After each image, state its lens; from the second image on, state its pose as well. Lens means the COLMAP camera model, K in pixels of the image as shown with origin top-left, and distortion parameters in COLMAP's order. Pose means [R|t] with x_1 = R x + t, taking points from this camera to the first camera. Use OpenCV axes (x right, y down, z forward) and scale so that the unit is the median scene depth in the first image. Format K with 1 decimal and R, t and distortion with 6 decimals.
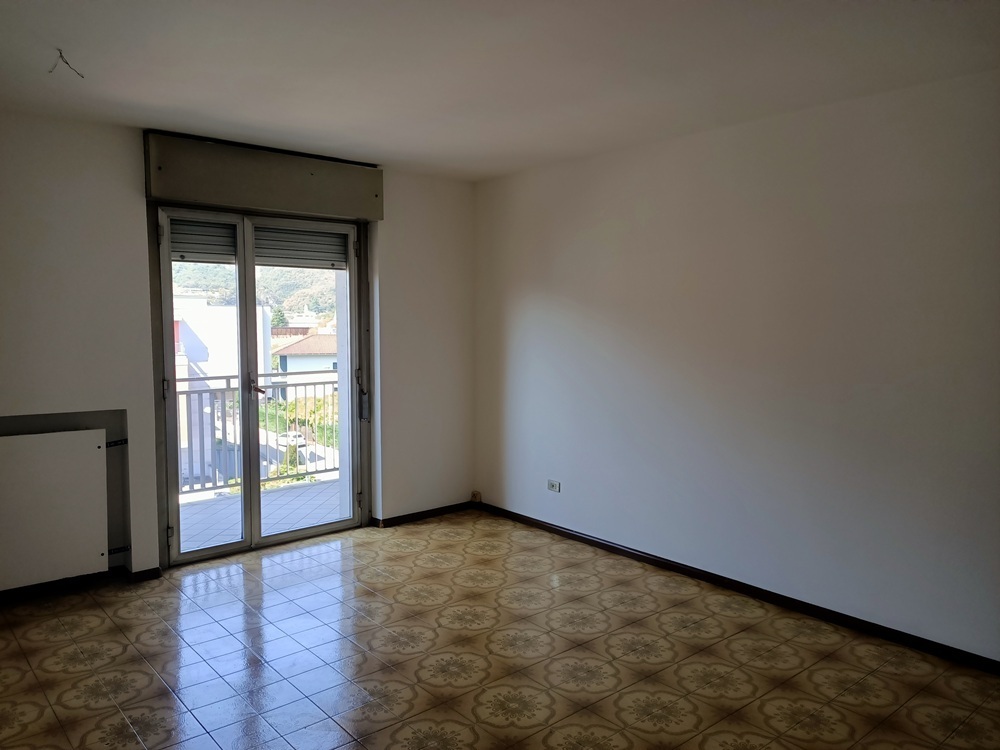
lens RADIAL K [[740.8, 0, 500.0], [0, 740.8, 375.0], [0, 0, 1]] dist [0.098285, -0.100666]
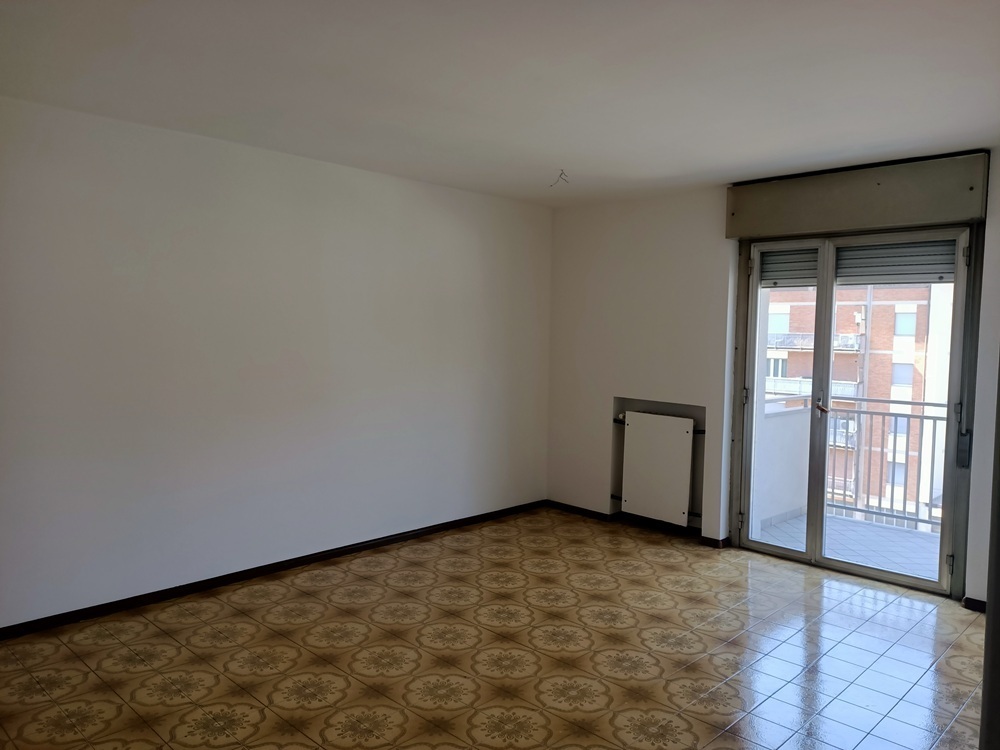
lens RADIAL K [[740.8, 0, 500.0], [0, 740.8, 375.0], [0, 0, 1]] dist [0.098285, -0.100666]
pose [[0.100796, 0.060808, -0.993047, 0.657607], [-0.101745, 0.993527, 0.050510, -0.033274], [0.989691, 0.095946, 0.106330, 0.467936]]
